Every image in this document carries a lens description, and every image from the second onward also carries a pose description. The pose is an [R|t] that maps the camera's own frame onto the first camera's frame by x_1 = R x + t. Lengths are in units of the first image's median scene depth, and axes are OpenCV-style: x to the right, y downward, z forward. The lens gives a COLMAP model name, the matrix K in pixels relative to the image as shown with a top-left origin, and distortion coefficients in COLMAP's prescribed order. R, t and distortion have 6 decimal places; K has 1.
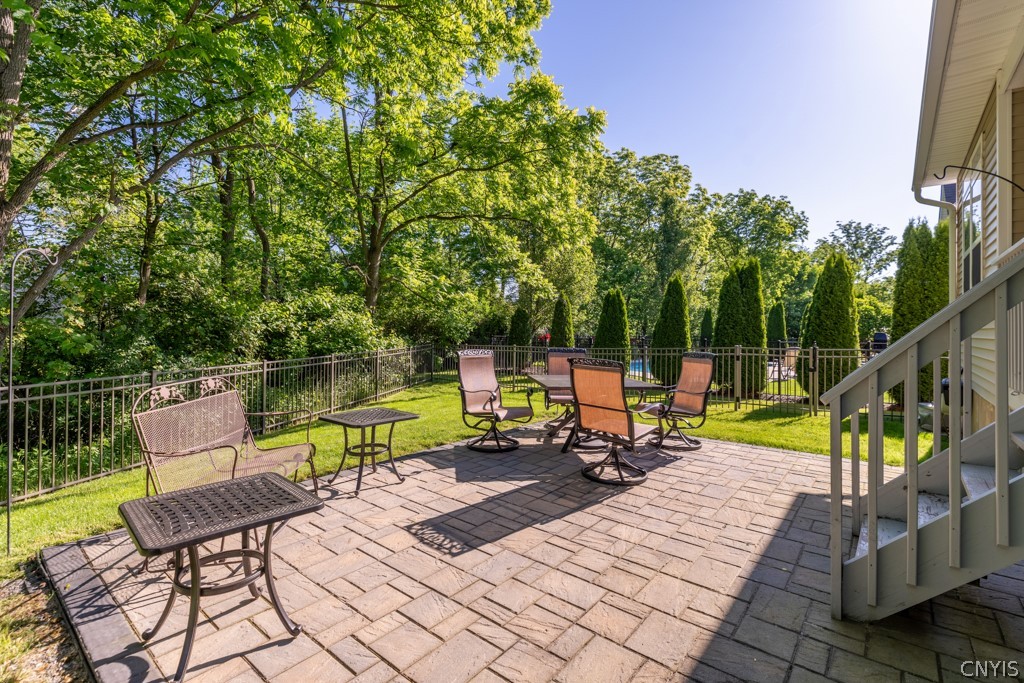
lens RADIAL K [[465.1, 0, 510.5], [0, 465.1, 335.6], [0, 0, 1]] dist [0.013071, -0.009165]
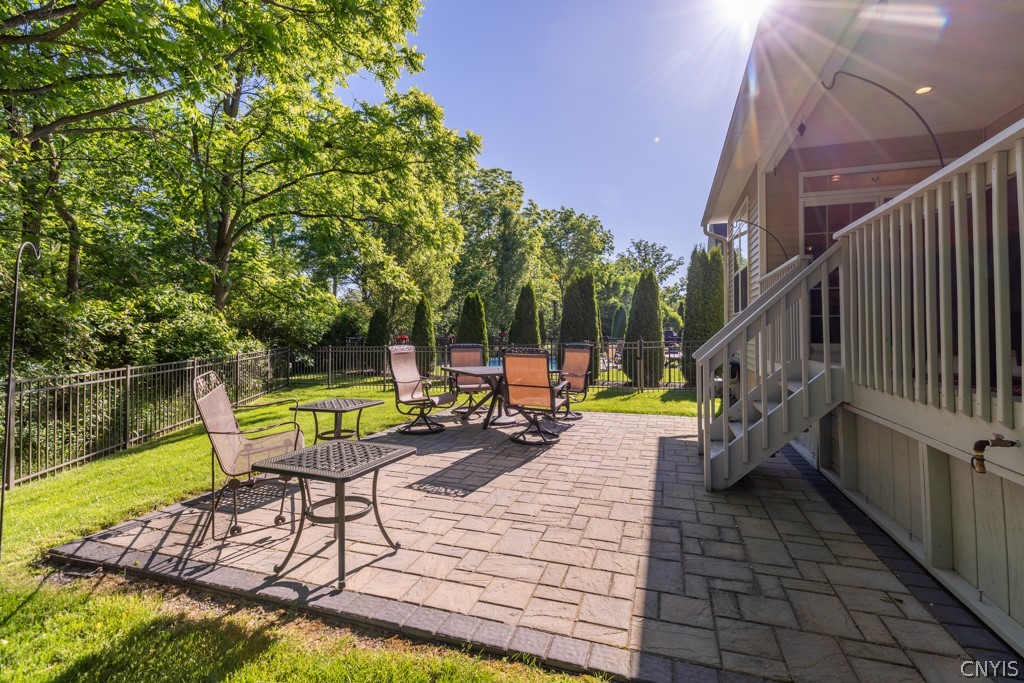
lens RADIAL K [[465.1, 0, 511.3], [0, 465.1, 336.7], [0, 0, 1]] dist [0.013071, -0.009165]
pose [[0.935669, -0.014654, 0.352574, -0.158947], [0.015774, 0.999876, -0.000303, 0.009877], [-0.352525, 0.005845, 0.935784, -0.095096]]
